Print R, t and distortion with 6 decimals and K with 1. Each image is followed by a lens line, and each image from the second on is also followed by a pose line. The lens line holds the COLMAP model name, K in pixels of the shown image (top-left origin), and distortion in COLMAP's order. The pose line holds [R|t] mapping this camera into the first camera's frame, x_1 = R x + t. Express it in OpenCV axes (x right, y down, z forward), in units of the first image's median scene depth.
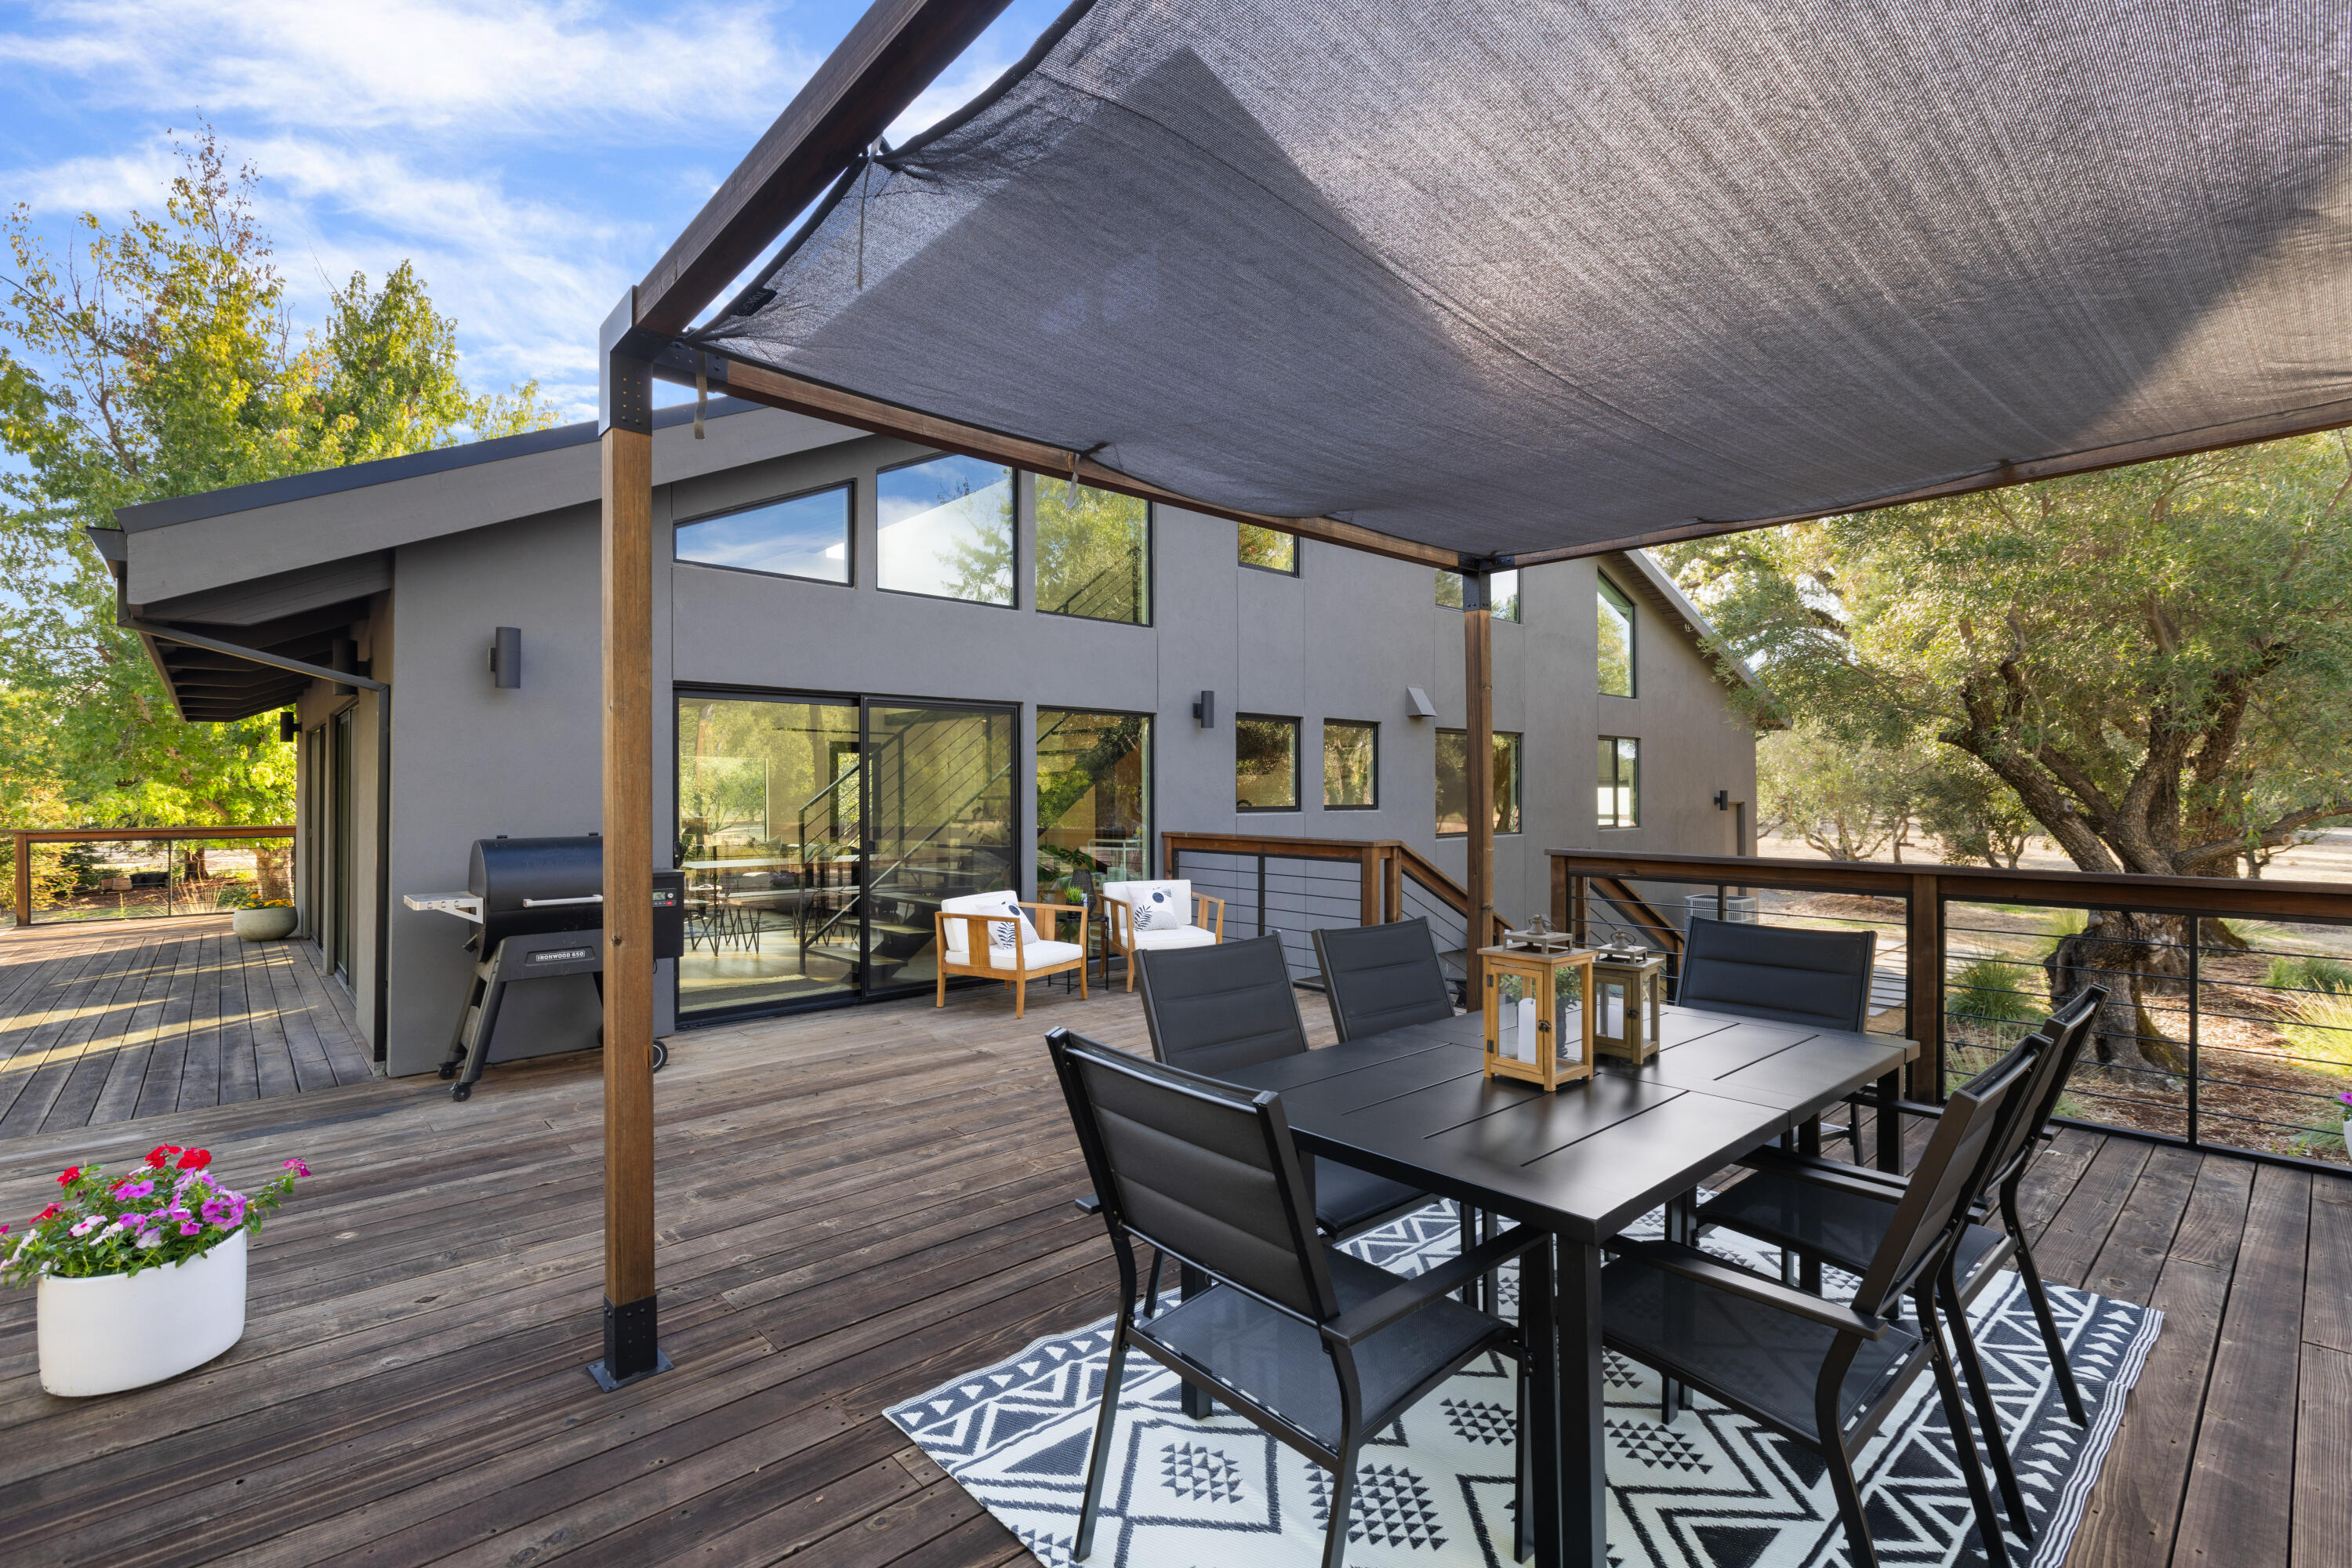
lens RADIAL K [[1041.2, 0, 1164.8], [0, 1041.2, 779.3], [0, 0, 1]] dist [0.000067, 0.000231]
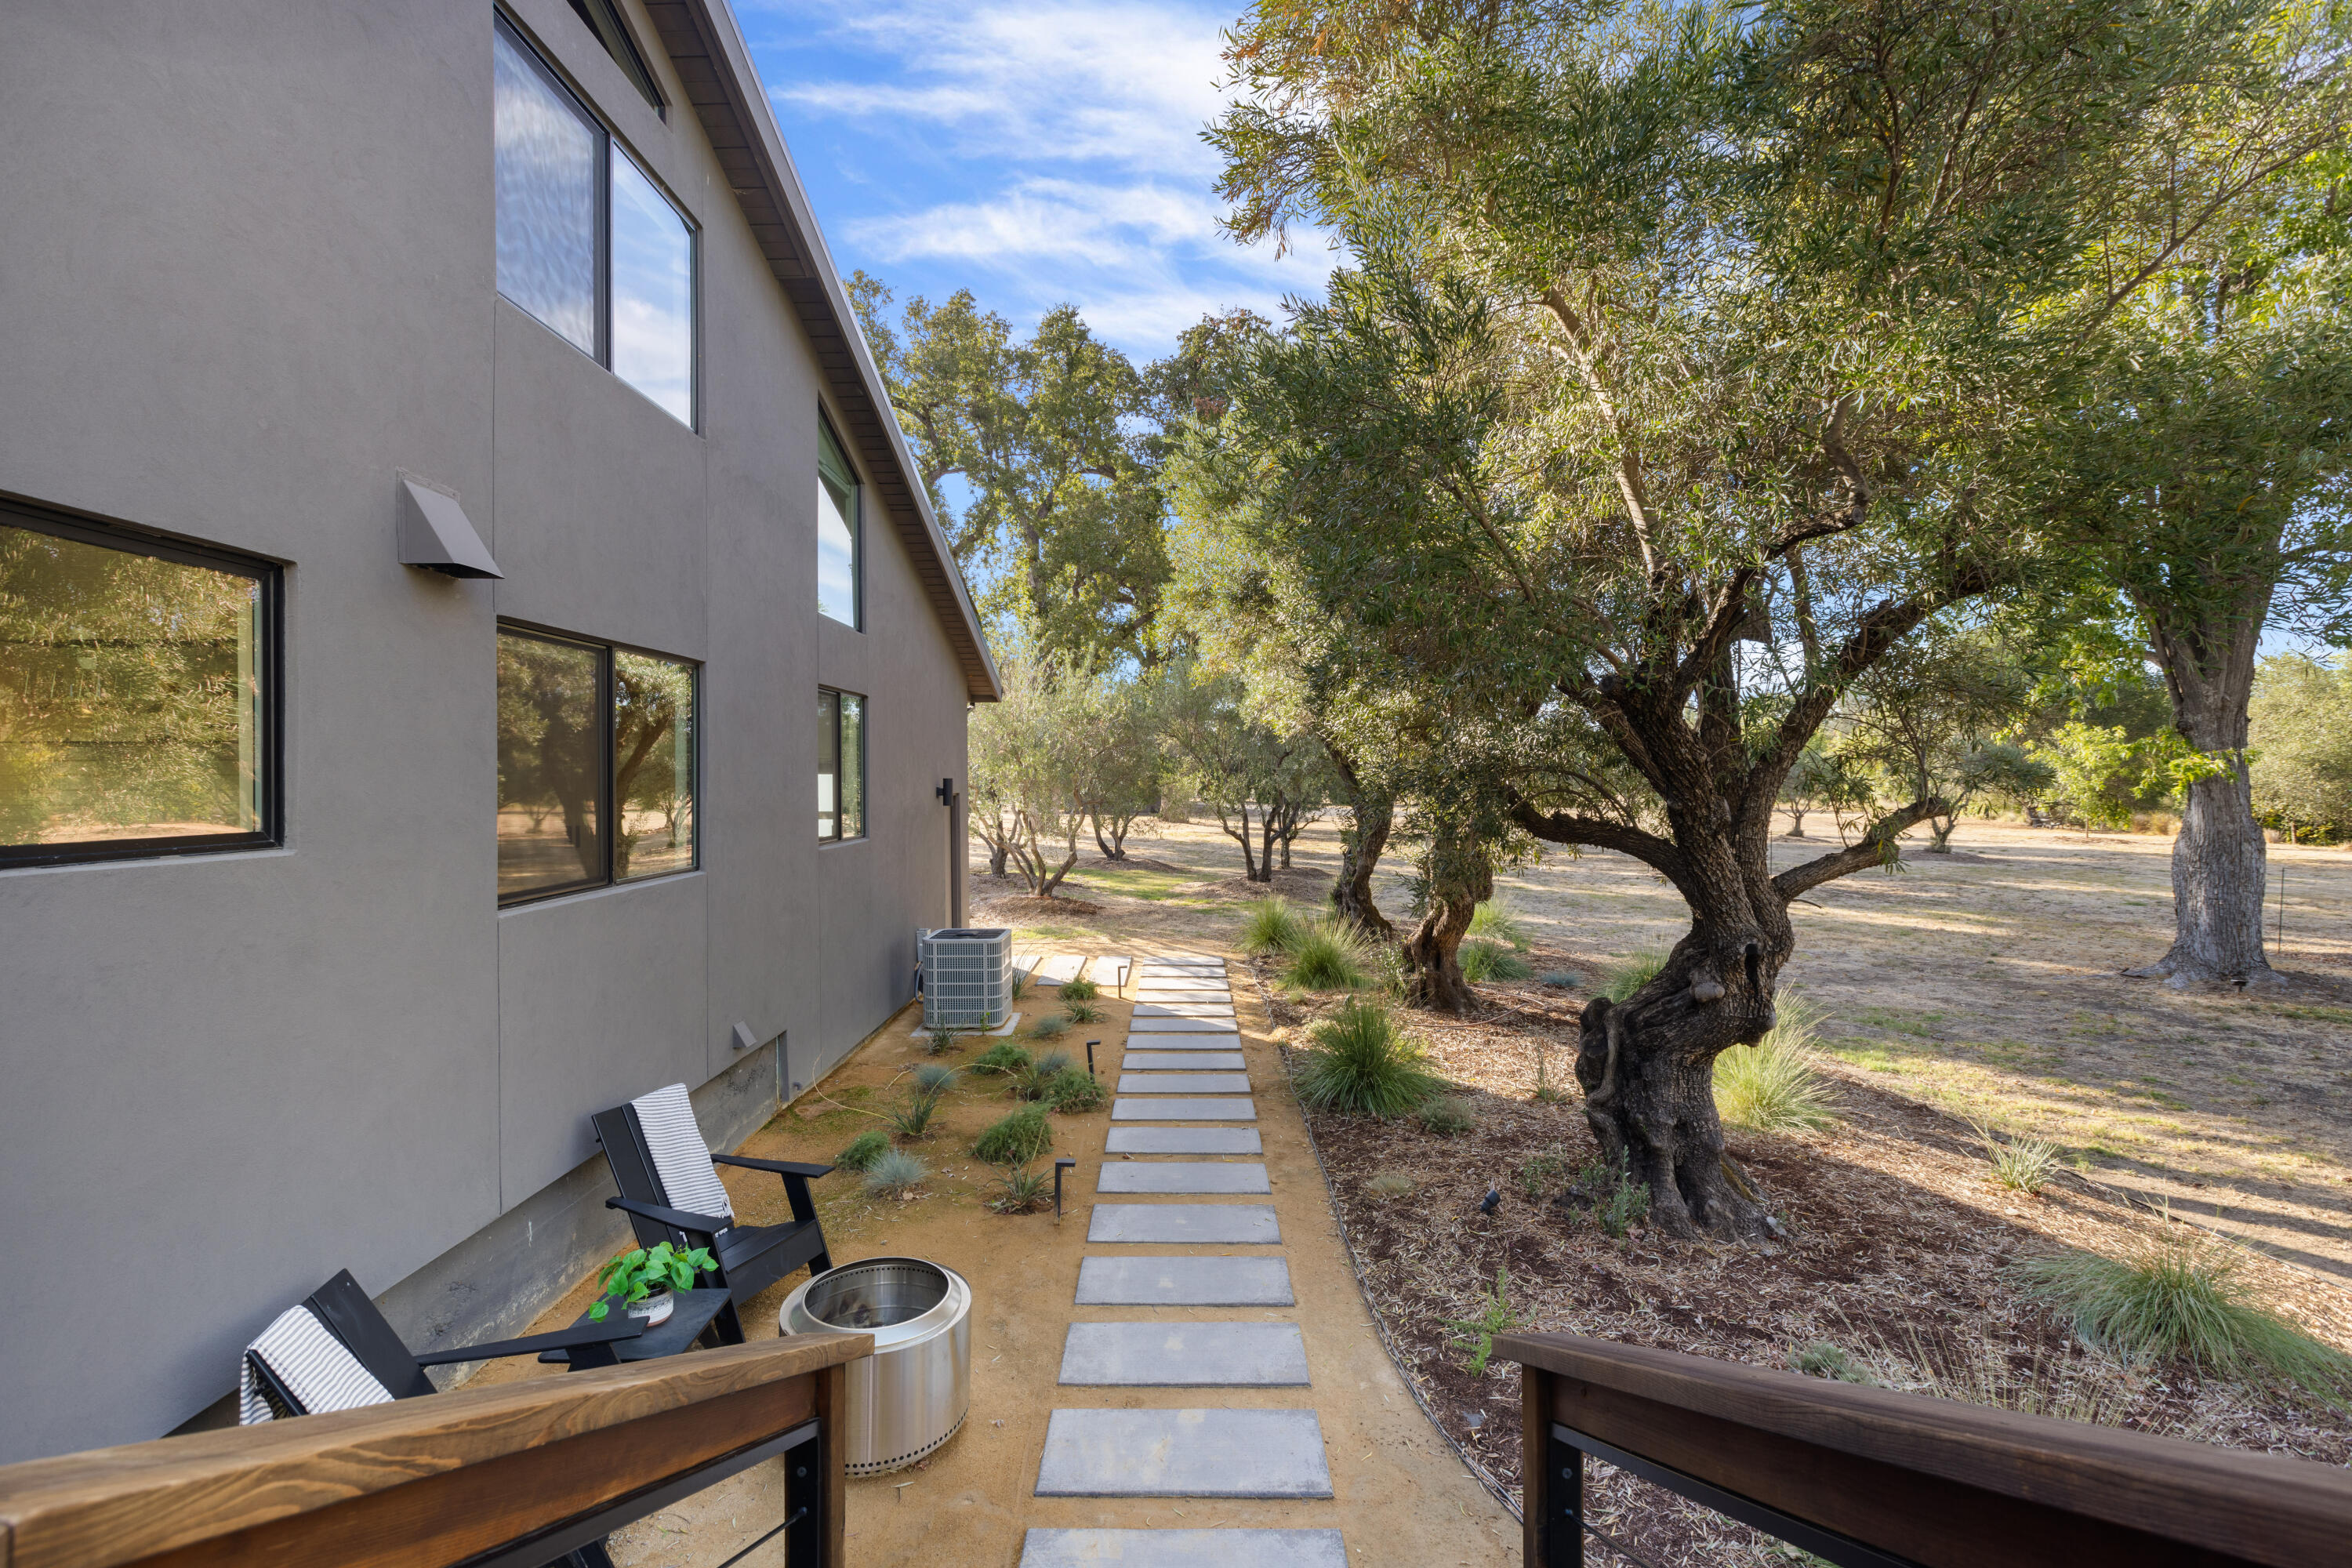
lens RADIAL K [[1041.2, 0, 1164.8], [0, 1041.2, 779.3], [0, 0, 1]] dist [0.000067, 0.000231]
pose [[0.676199, -0.001448, 0.736717, 0.148499], [-0.009054, 0.999906, 0.010275, 0.003735], [-0.736663, -0.013618, 0.676123, 0.576199]]
